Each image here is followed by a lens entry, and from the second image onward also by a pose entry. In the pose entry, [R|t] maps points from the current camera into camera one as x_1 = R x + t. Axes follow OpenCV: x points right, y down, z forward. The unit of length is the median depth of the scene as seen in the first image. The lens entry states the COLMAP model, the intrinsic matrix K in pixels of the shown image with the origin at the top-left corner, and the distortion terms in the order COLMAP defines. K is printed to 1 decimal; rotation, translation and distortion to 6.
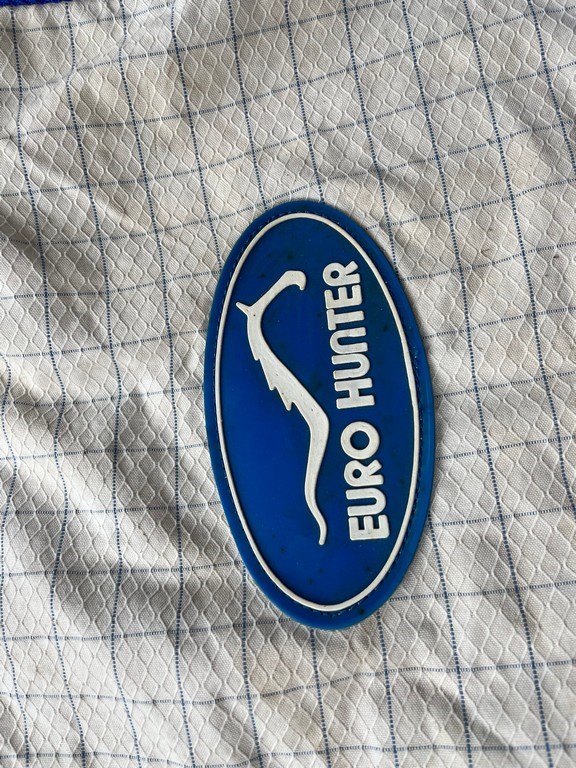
lens RADIAL K [[573.7, 0, 288.1], [0, 573.7, 380.5], [0, 0, 1]] dist [0.043159, -0.067117]
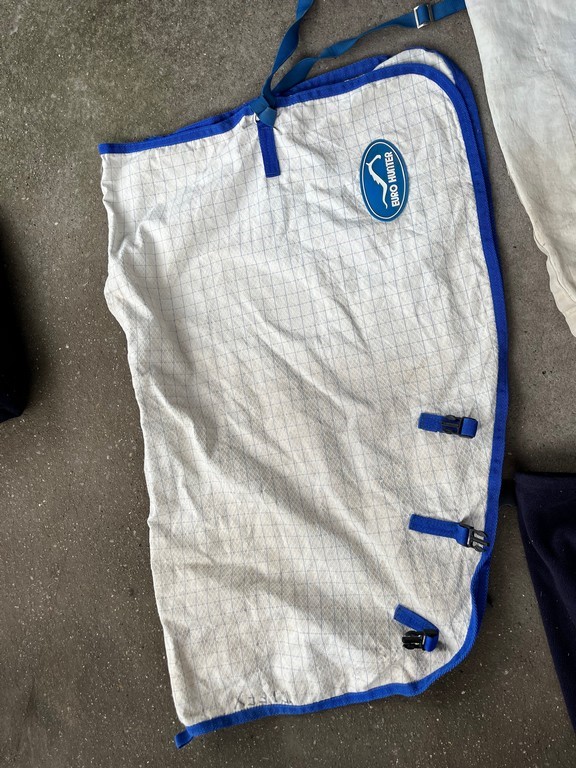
lens RADIAL K [[573.7, 0, 289.8], [0, 573.7, 386.3], [0, 0, 1]] dist [0.043159, -0.067117]
pose [[0.995077, -0.045866, -0.087857, -0.388451], [0.053029, 0.995302, 0.081012, 1.292300], [0.083728, -0.085272, 0.992833, -3.969021]]
